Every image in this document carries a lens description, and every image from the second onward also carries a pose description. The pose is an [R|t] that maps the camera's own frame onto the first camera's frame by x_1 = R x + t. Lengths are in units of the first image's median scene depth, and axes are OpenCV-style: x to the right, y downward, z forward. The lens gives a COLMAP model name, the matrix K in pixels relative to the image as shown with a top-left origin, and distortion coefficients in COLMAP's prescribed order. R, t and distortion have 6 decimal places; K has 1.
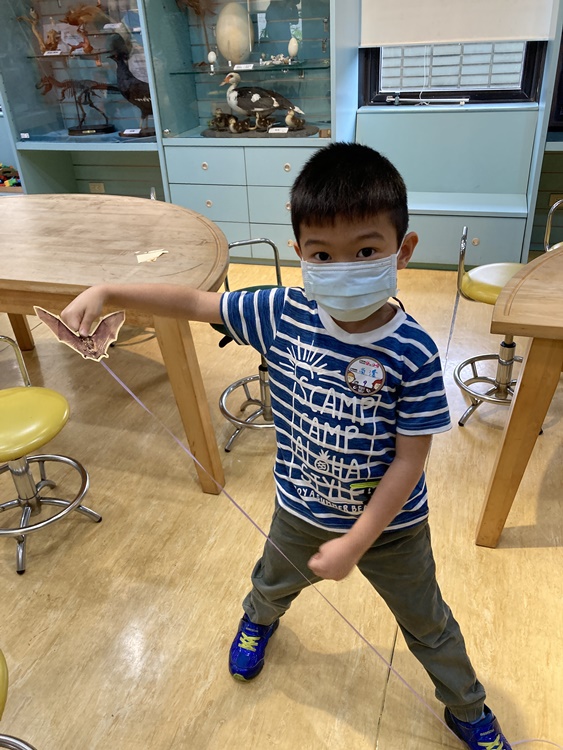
lens RADIAL K [[631.3, 0, 283.7], [0, 631.3, 374.5], [0, 0, 1]] dist [0.017138, -0.005966]
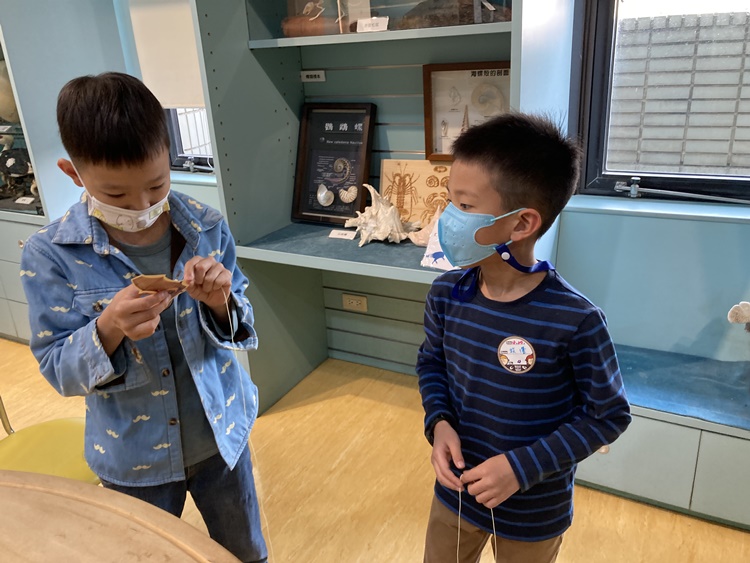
lens RADIAL K [[631.3, 0, 365.1], [0, 631.3, 280.1], [0, 0, 1]] dist [0.017138, -0.005966]
pose [[0.979241, 0.068230, -0.190870, 0.832645], [-0.094215, 0.986954, -0.130559, -0.287263], [0.179472, 0.145832, 0.972894, 0.361307]]
